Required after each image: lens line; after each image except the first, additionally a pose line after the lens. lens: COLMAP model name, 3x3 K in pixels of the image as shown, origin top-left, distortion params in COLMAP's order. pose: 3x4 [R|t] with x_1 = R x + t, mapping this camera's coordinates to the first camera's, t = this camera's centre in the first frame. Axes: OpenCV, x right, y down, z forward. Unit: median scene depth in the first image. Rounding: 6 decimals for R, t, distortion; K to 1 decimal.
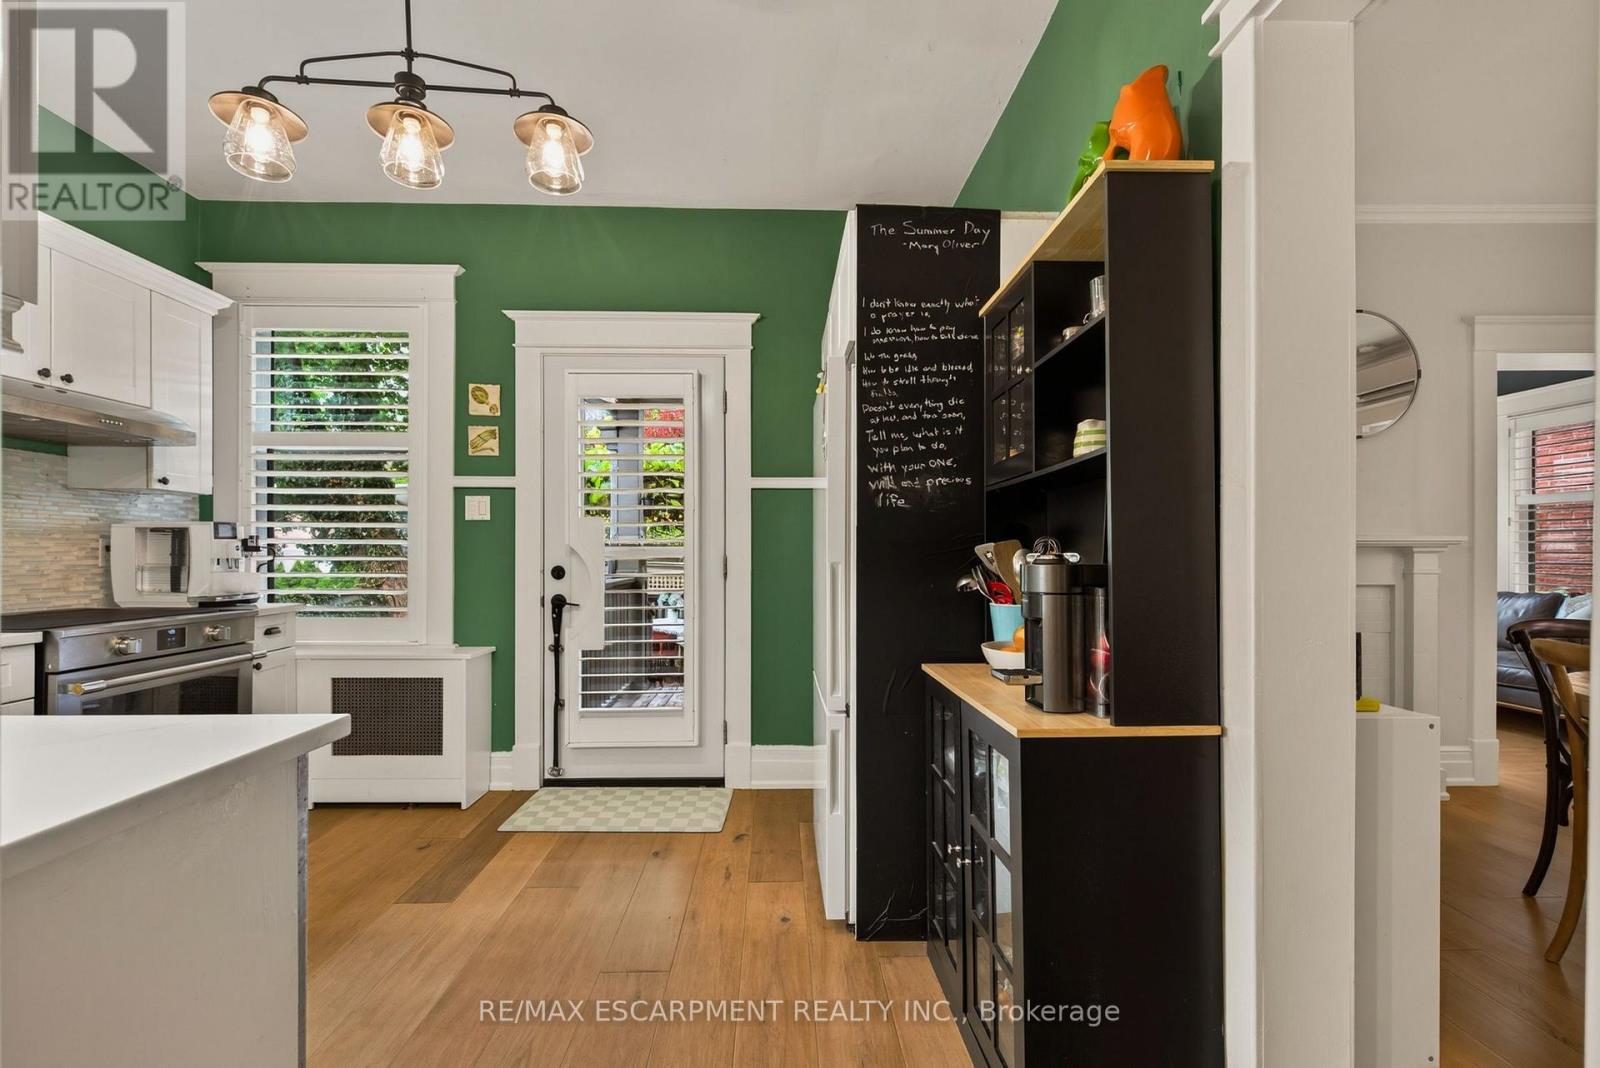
lens RADIAL K [[729.9, 0, 800.4], [0, 729.9, 550.0], [0, 0, 1]] dist [0.001796, 0.000108]
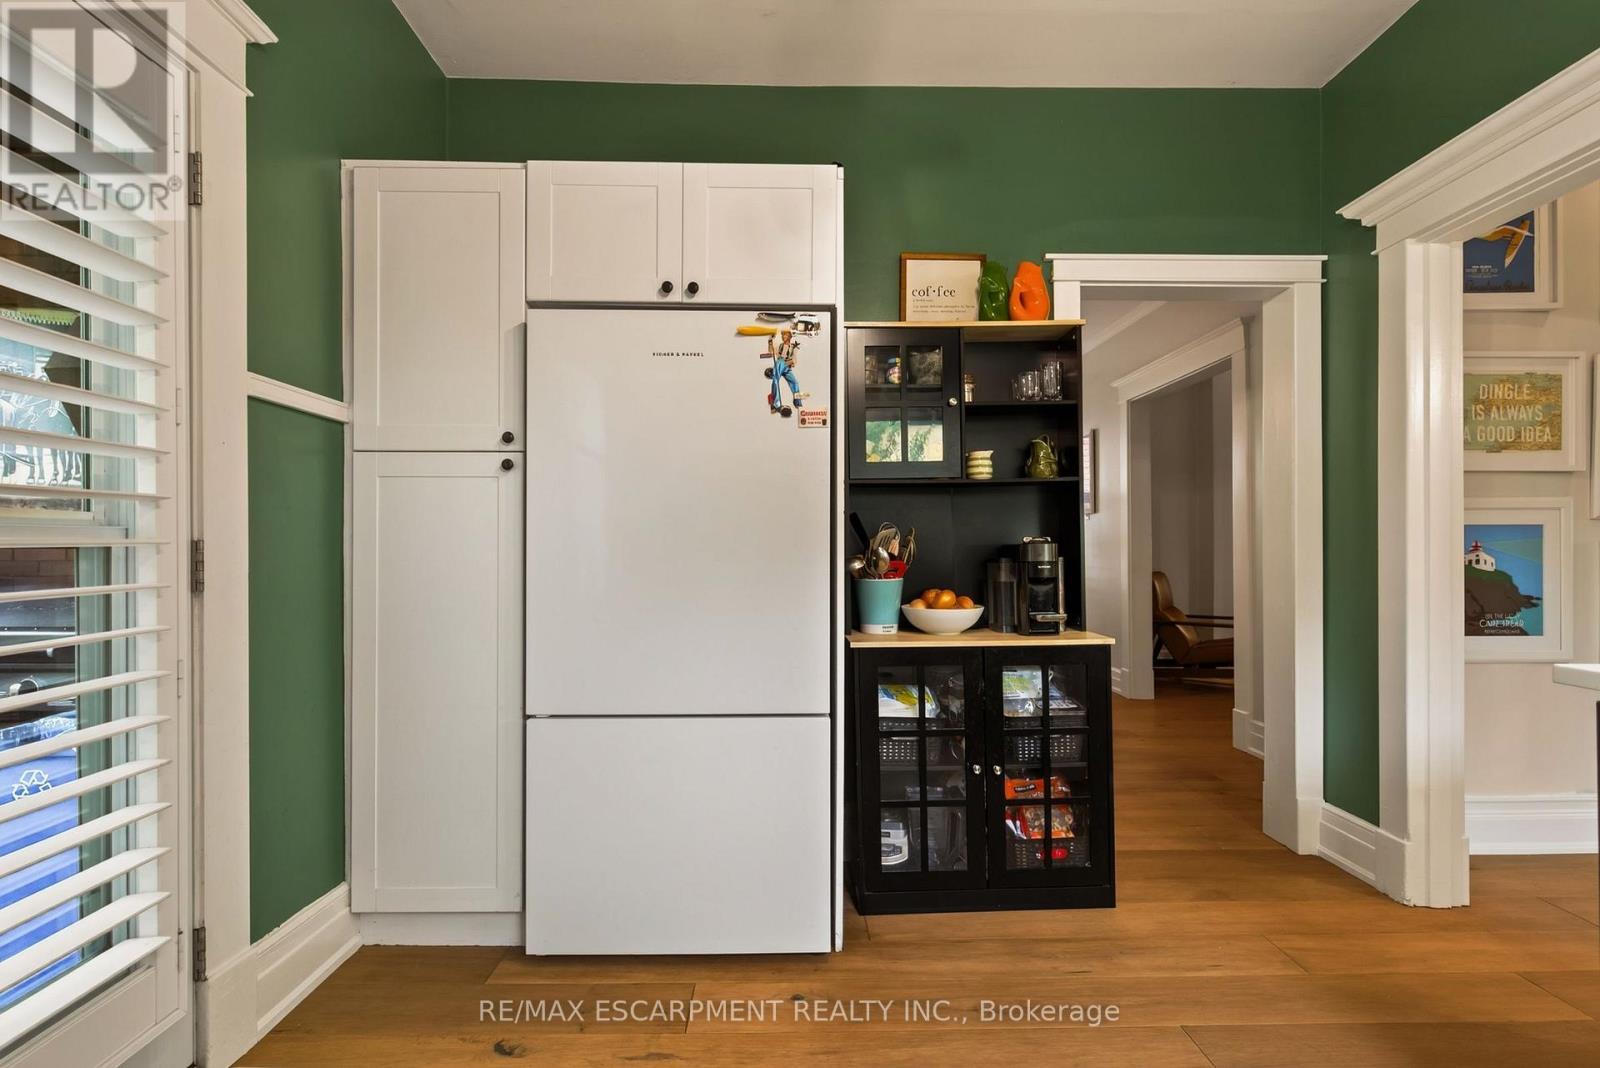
lens RADIAL K [[729.9, 0, 800.4], [0, 729.9, 550.0], [0, 0, 1]] dist [0.001796, 0.000108]
pose [[0.010467, -0.011872, 0.999875, -0.667026], [-0.008292, 0.999894, 0.011960, 0.004979], [-0.999911, -0.008416, 0.010368, 0.814810]]
